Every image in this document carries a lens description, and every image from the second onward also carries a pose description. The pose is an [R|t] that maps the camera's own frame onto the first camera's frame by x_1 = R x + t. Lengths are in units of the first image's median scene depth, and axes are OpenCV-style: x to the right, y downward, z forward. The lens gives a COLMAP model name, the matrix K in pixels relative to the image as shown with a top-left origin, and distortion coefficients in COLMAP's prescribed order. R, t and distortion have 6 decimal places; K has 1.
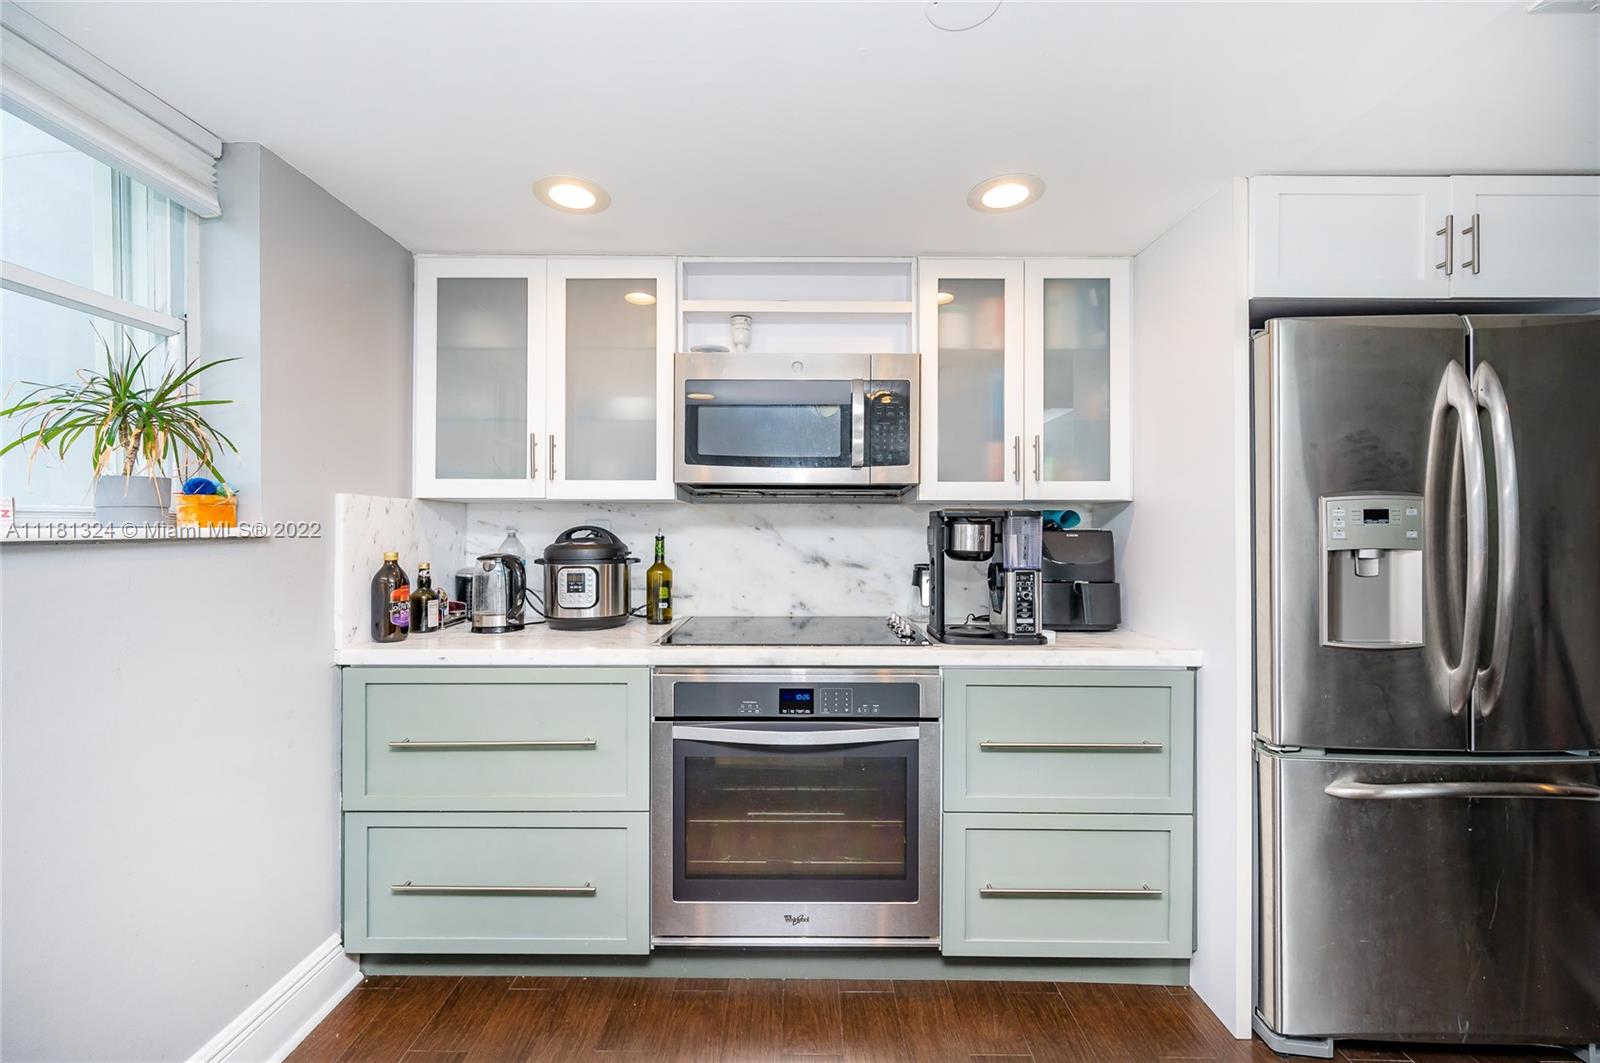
lens RADIAL K [[641.0, 0, 808.8], [0, 641.0, 531.1], [0, 0, 1]] dist [-0.000107, -0.000047]
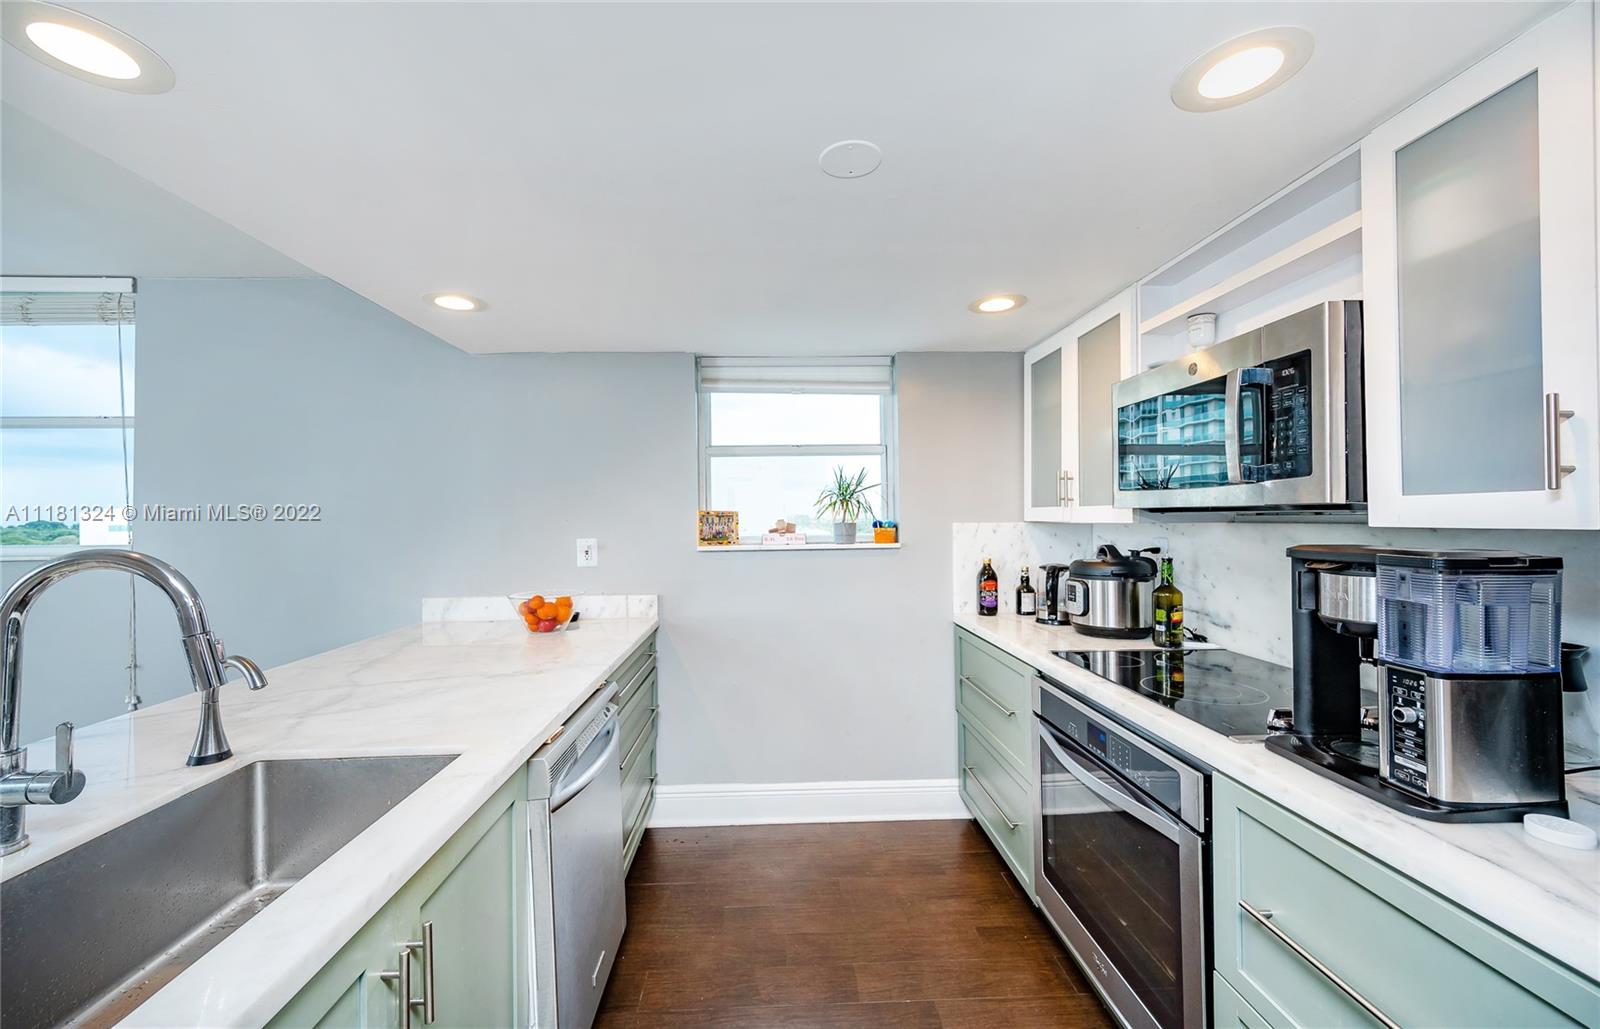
lens RADIAL K [[653.9, 0, 800.9], [0, 653.9, 513.6], [0, 0, 1]] dist [-0.000004, -0.000825]
pose [[0.017686, -0.003023, -0.999839, 0.872346], [0.007203, 0.999970, -0.002896, -0.069732], [0.999818, -0.007150, 0.017707, 0.484835]]
